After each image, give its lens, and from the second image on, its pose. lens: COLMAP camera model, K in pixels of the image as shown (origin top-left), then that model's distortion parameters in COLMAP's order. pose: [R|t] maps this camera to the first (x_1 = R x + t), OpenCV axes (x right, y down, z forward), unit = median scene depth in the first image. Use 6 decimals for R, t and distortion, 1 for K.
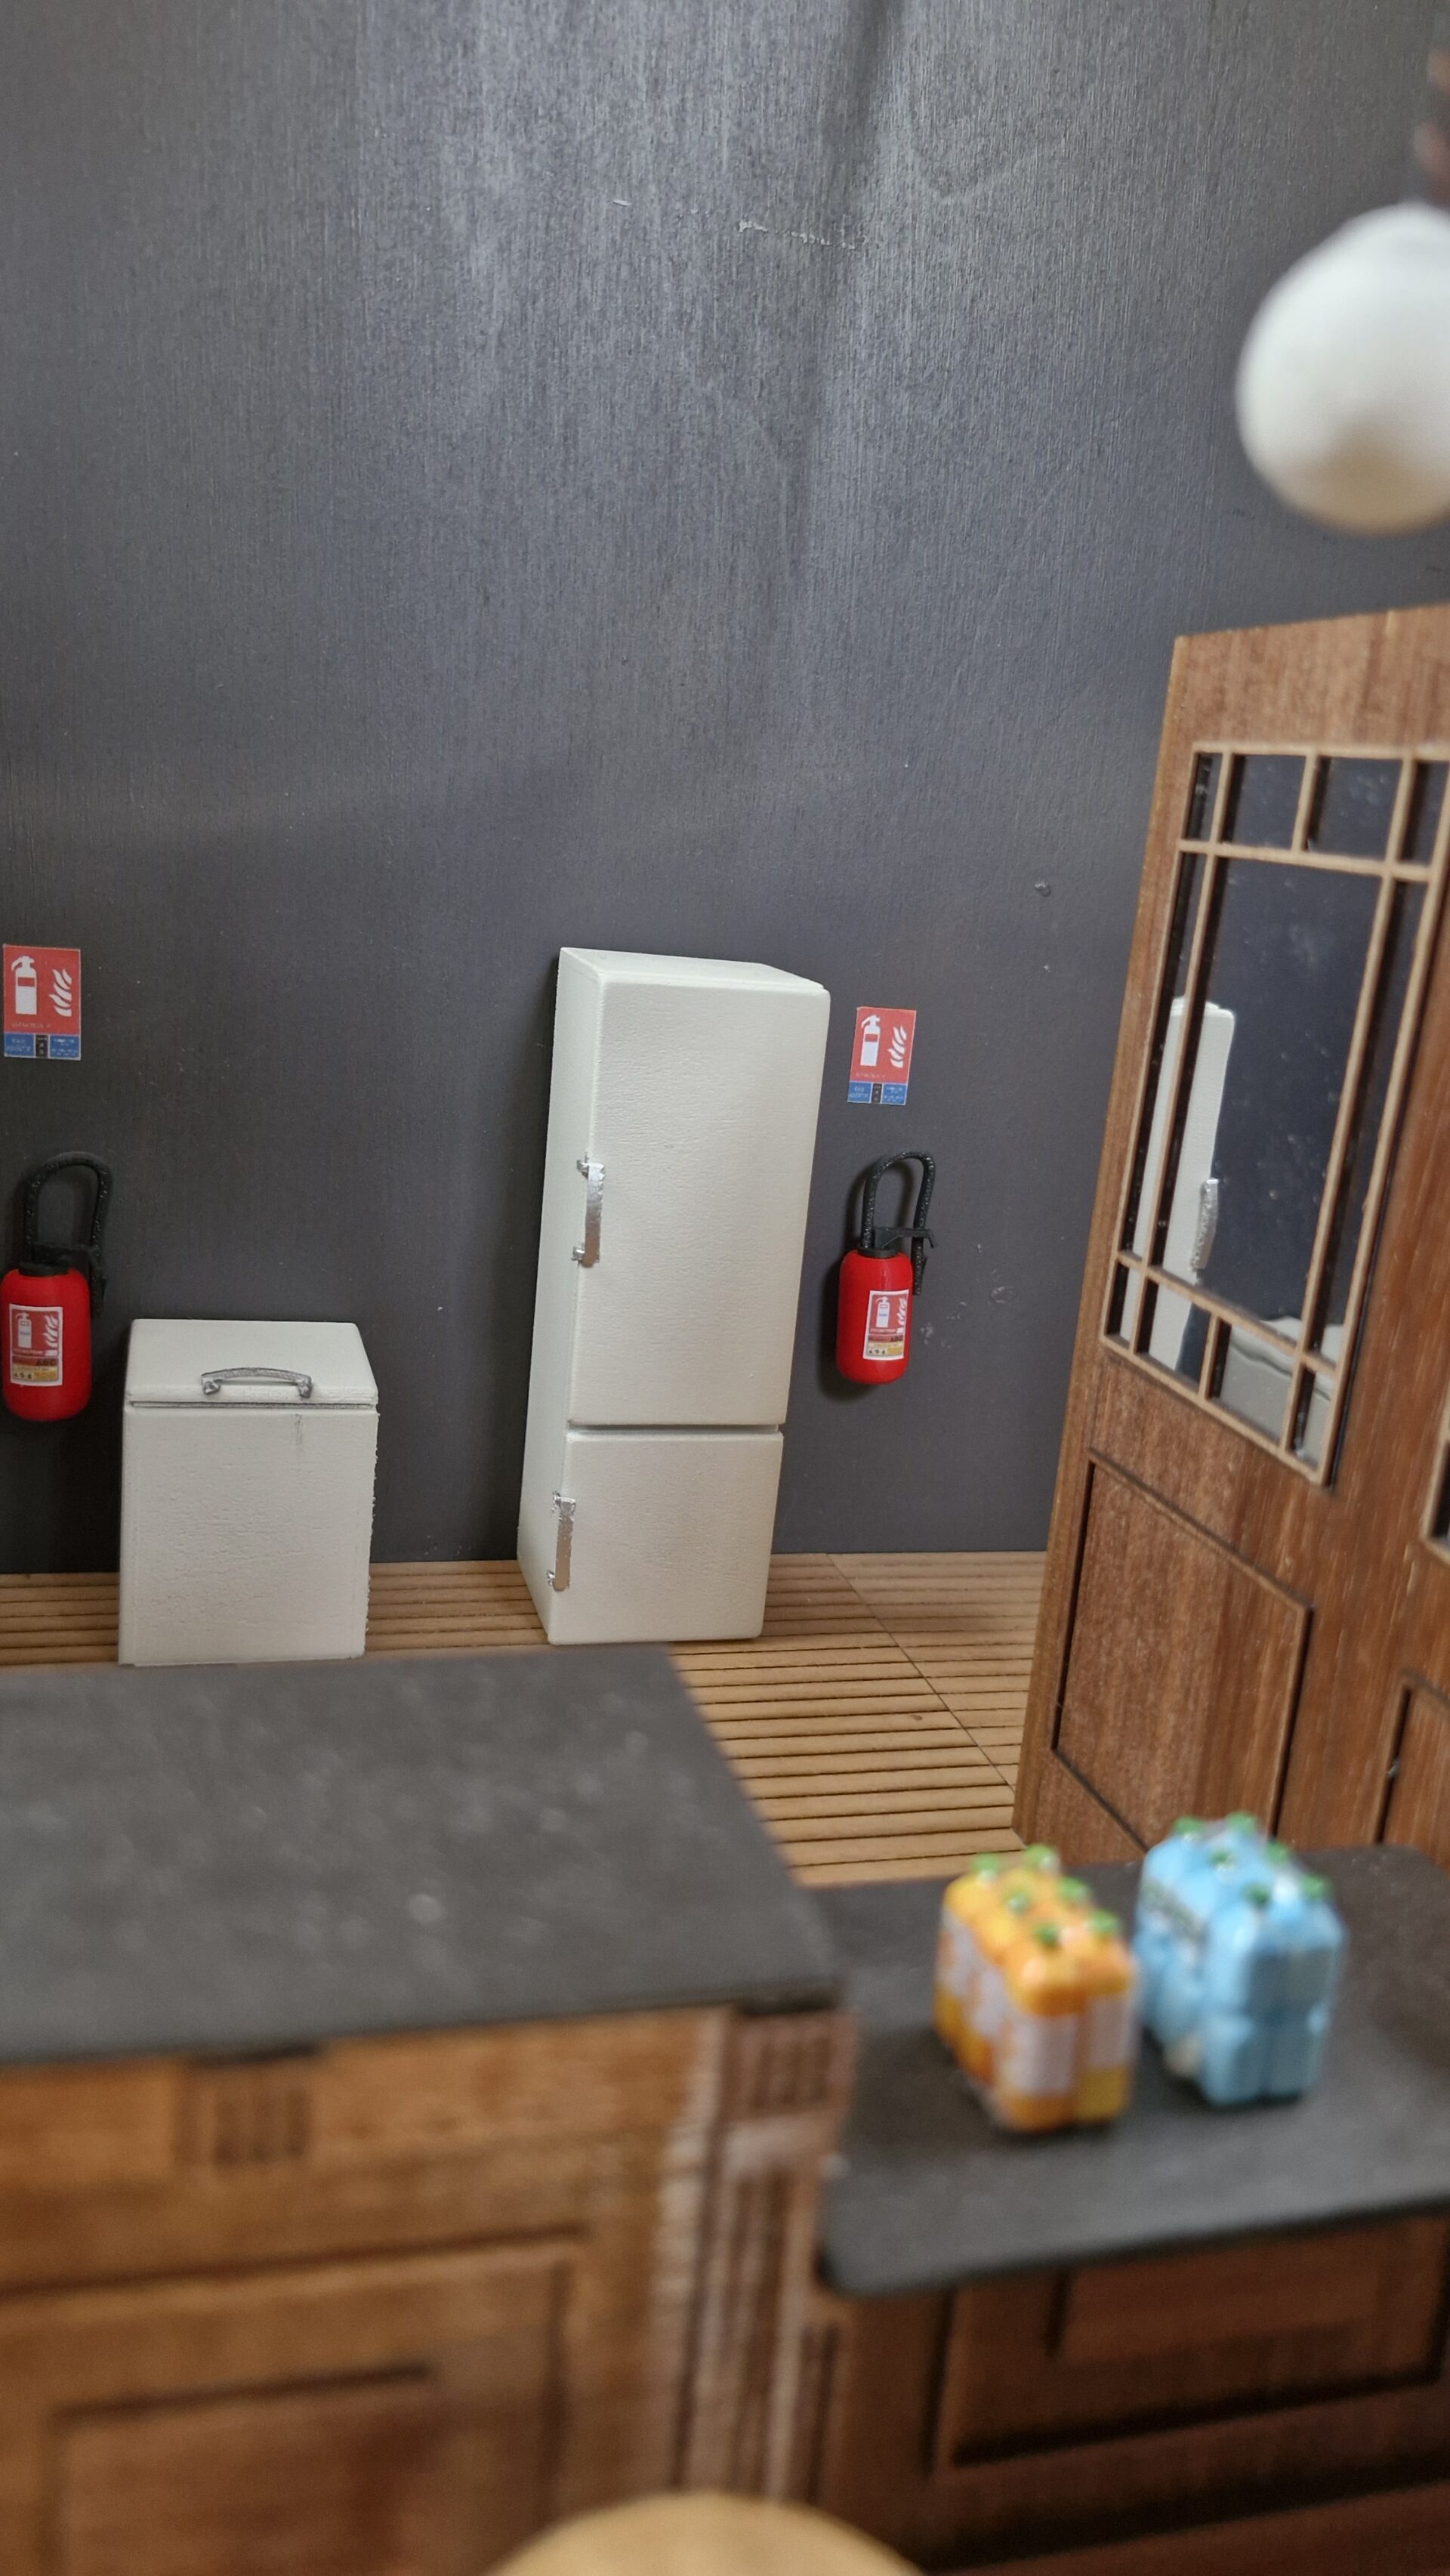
lens RADIAL K [[1936.2, 0, 731.3], [0, 1936.2, 1222.2], [0, 0, 1]] dist [0.082268, -0.147453]
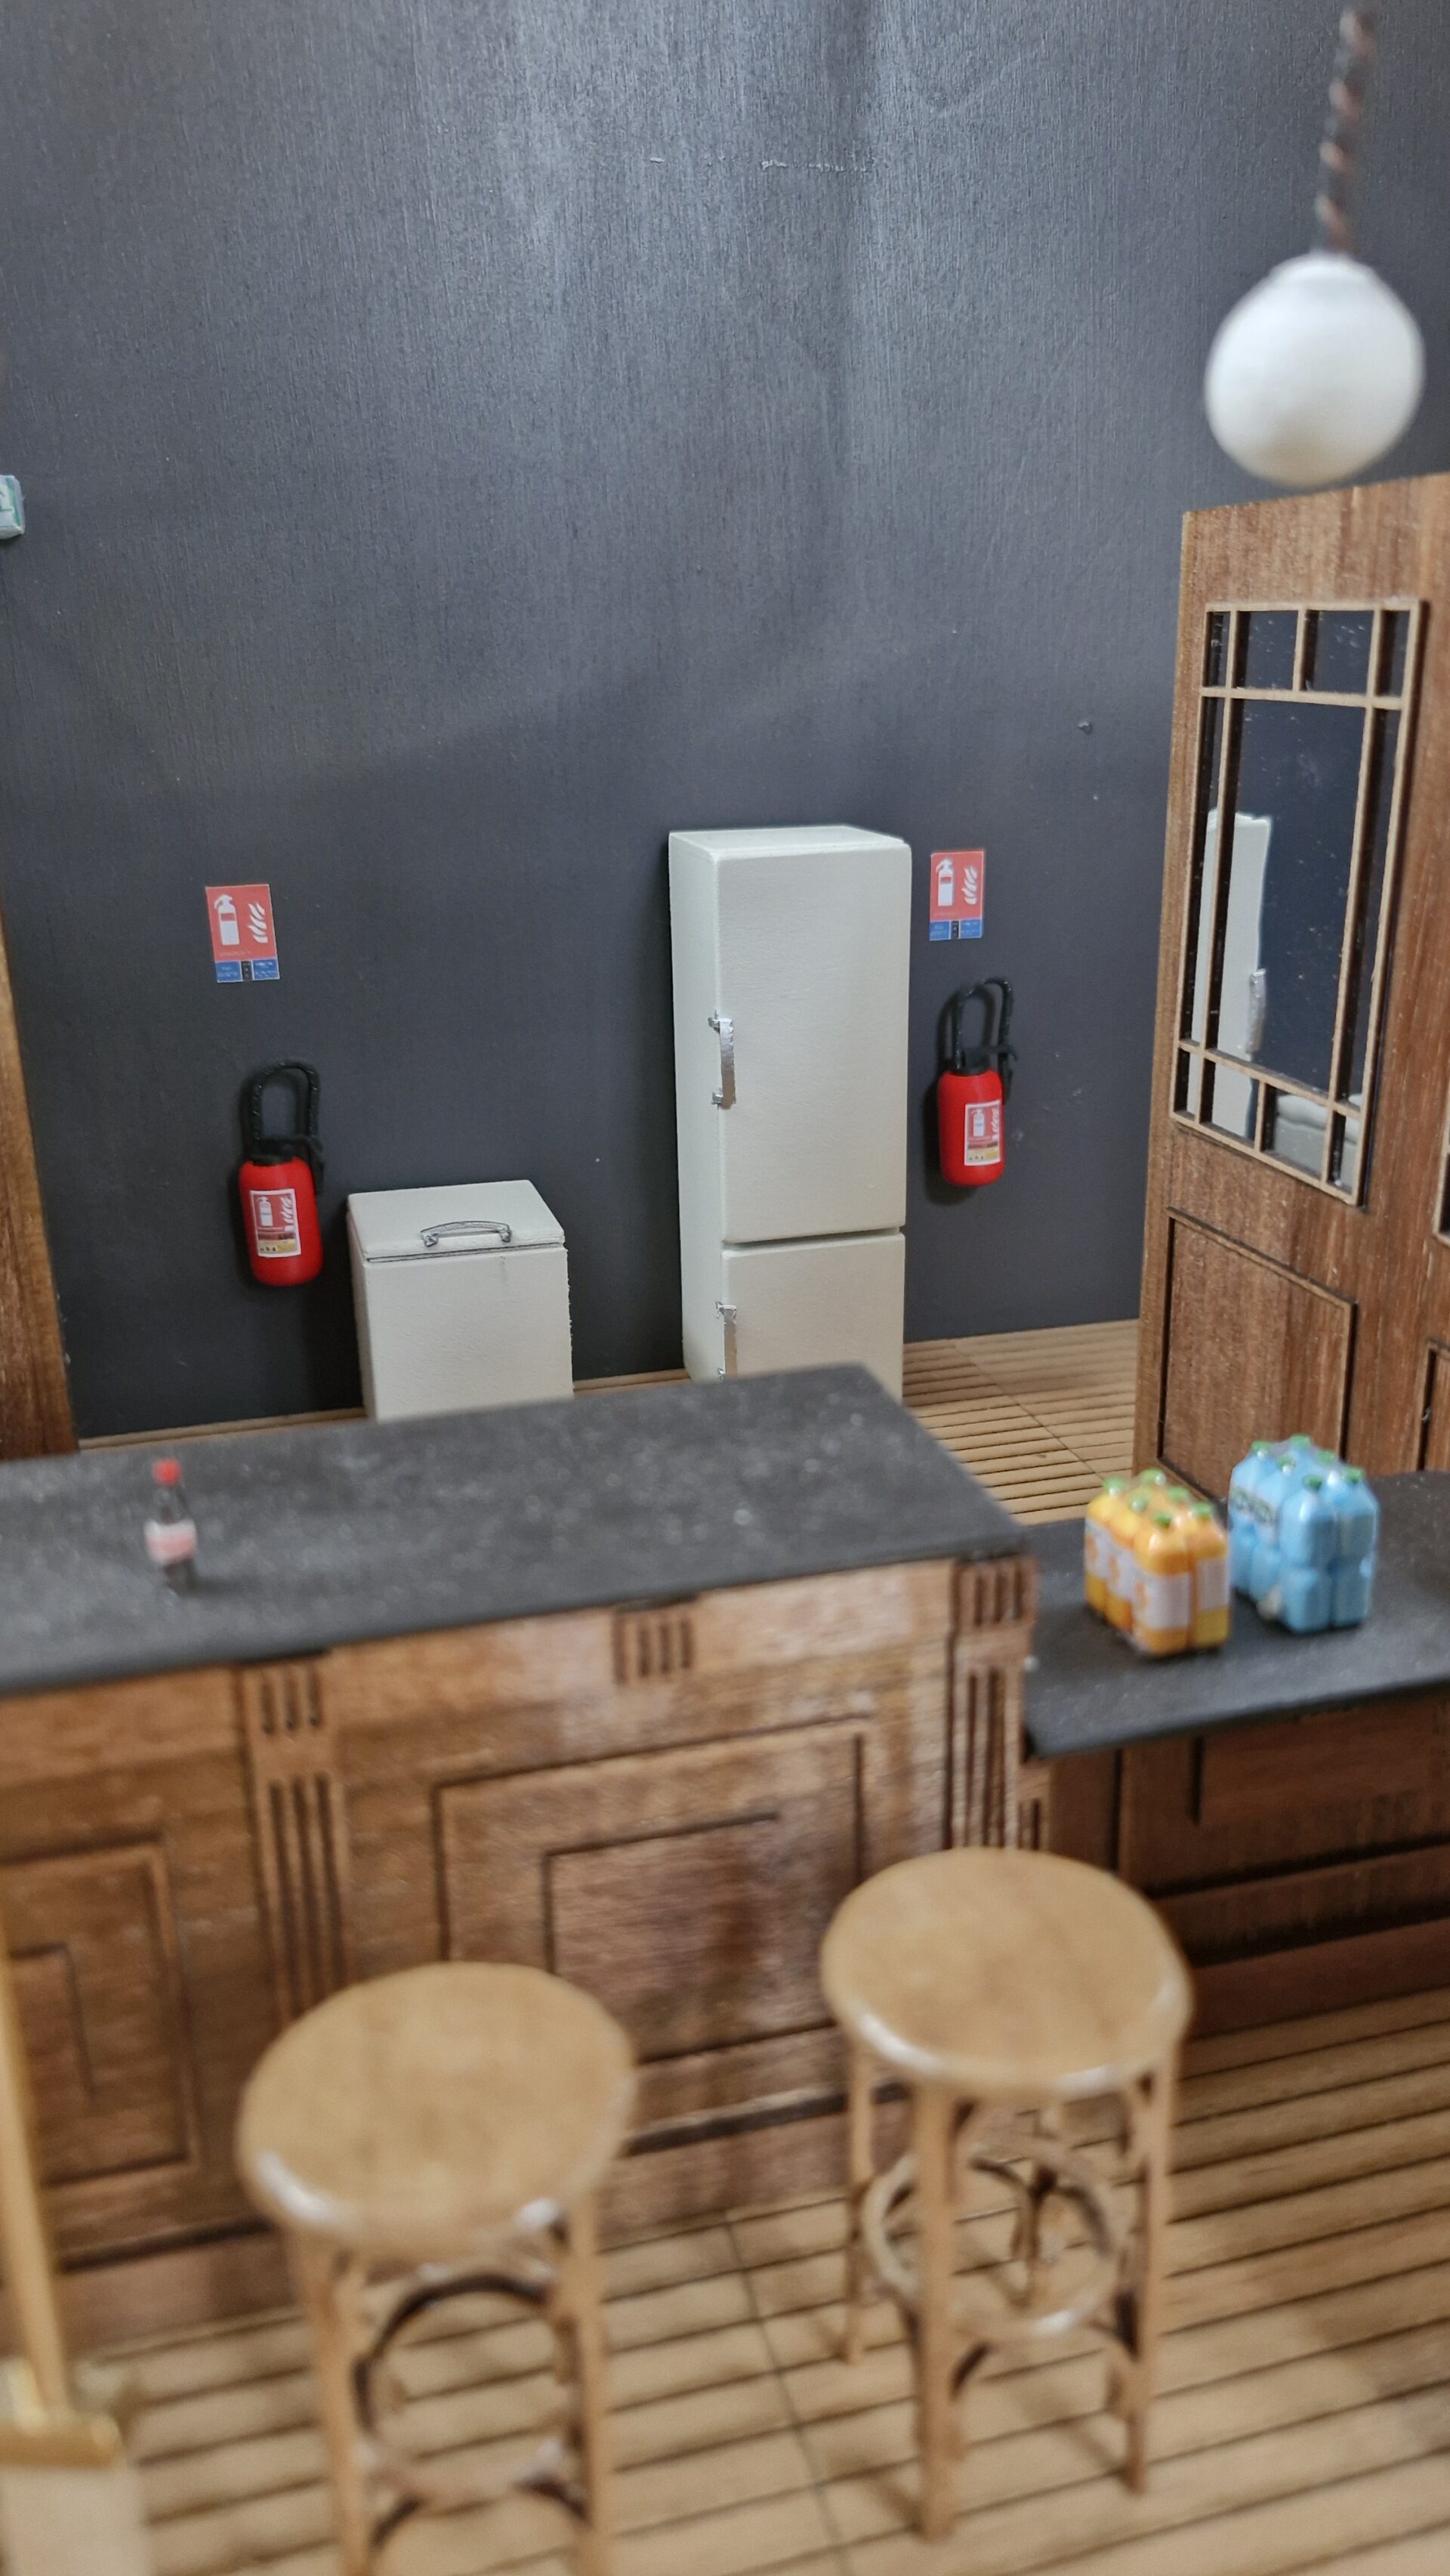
lens RADIAL K [[1894.4, 0, 725.0], [0, 1894.4, 1288.0], [0, 0, 1]] dist [0.034717, -0.073255]
pose [[0.993280, -0.104169, -0.050426, -0.030990], [0.109094, 0.988201, 0.107506, 0.008230], [0.038632, -0.112285, 0.992925, -0.164801]]
